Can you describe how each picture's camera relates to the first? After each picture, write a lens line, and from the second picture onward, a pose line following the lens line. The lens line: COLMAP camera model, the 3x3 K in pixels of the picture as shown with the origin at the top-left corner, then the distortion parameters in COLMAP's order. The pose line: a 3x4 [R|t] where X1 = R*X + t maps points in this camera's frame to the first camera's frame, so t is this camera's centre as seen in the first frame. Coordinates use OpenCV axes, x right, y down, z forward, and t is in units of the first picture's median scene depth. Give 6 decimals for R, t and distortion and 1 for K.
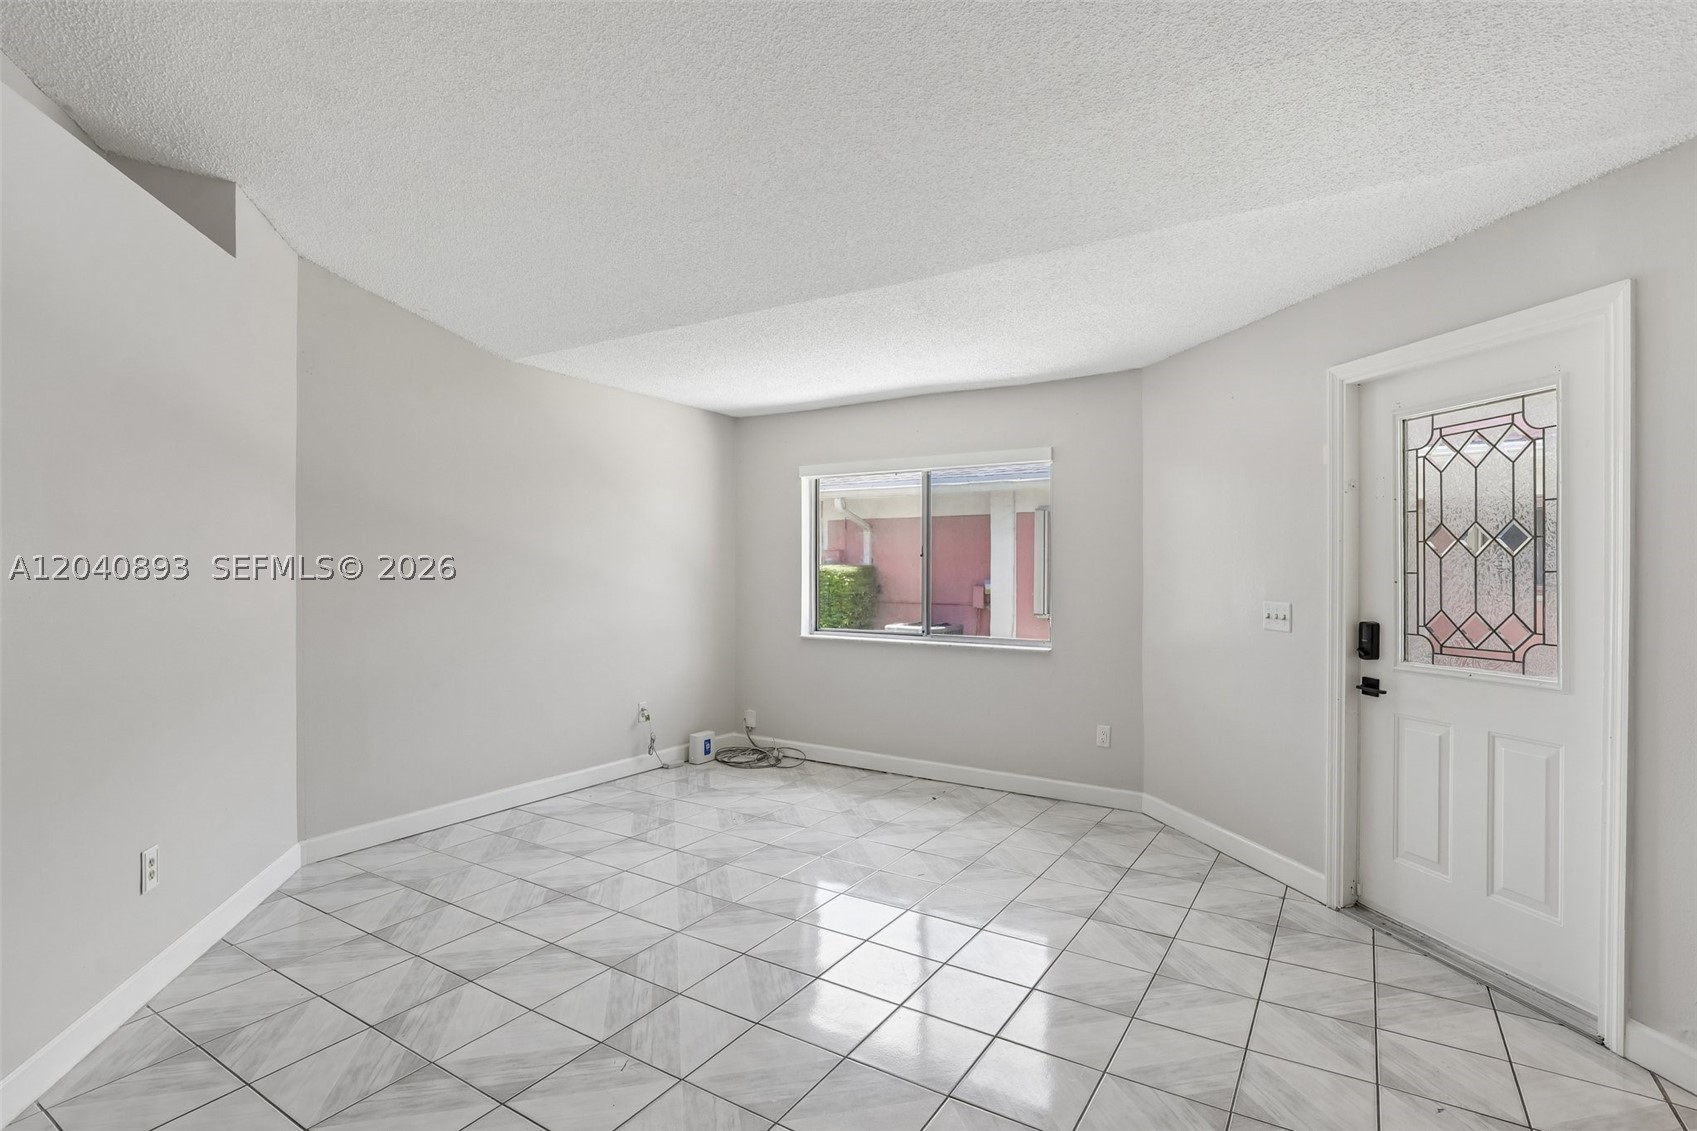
lens RADIAL K [[810.9, 0, 855.0], [0, 810.9, 565.8], [0, 0, 1]] dist [-0.026557, 0.004377]
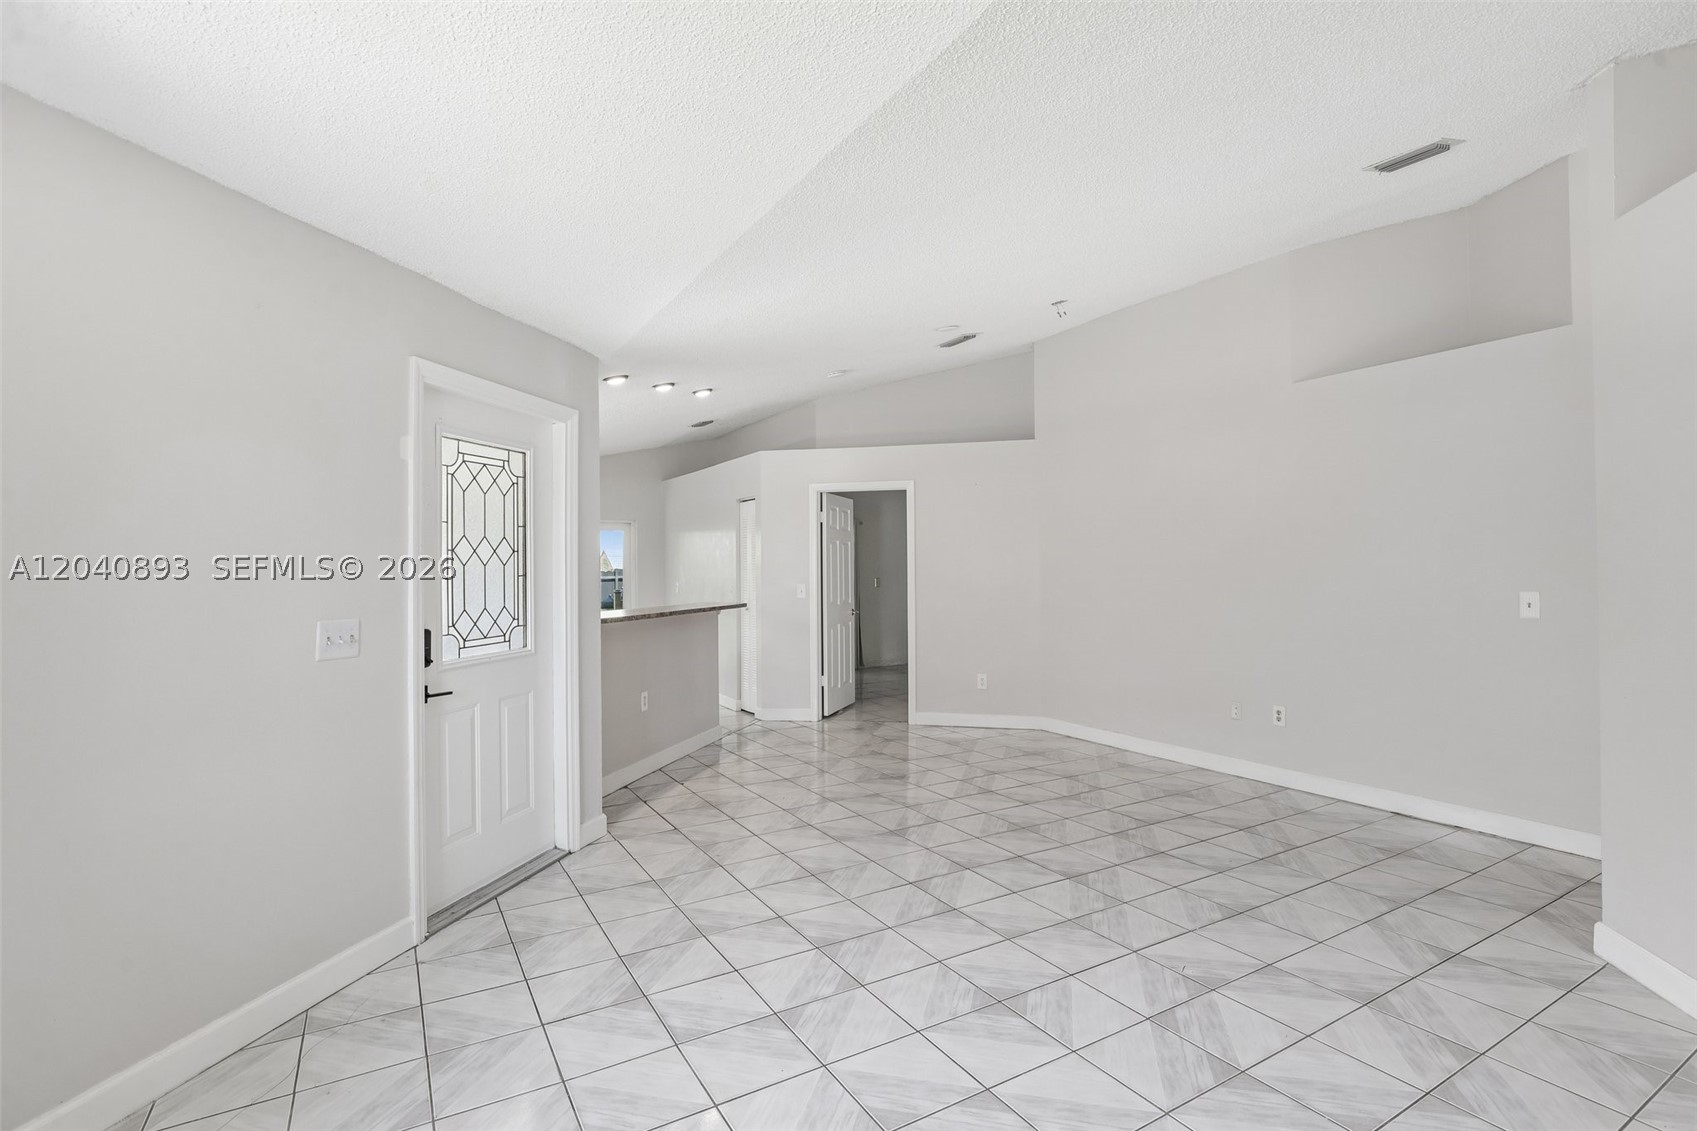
lens RADIAL K [[810.9, 0, 854.1], [0, 810.9, 566.0], [0, 0, 1]] dist [-0.026557, 0.004377]
pose [[-0.889975, 0.006185, 0.455967, -0.320321], [0.004934, 0.999980, -0.003934, -0.001399], [-0.455982, -0.001251, -0.889988, 1.861285]]
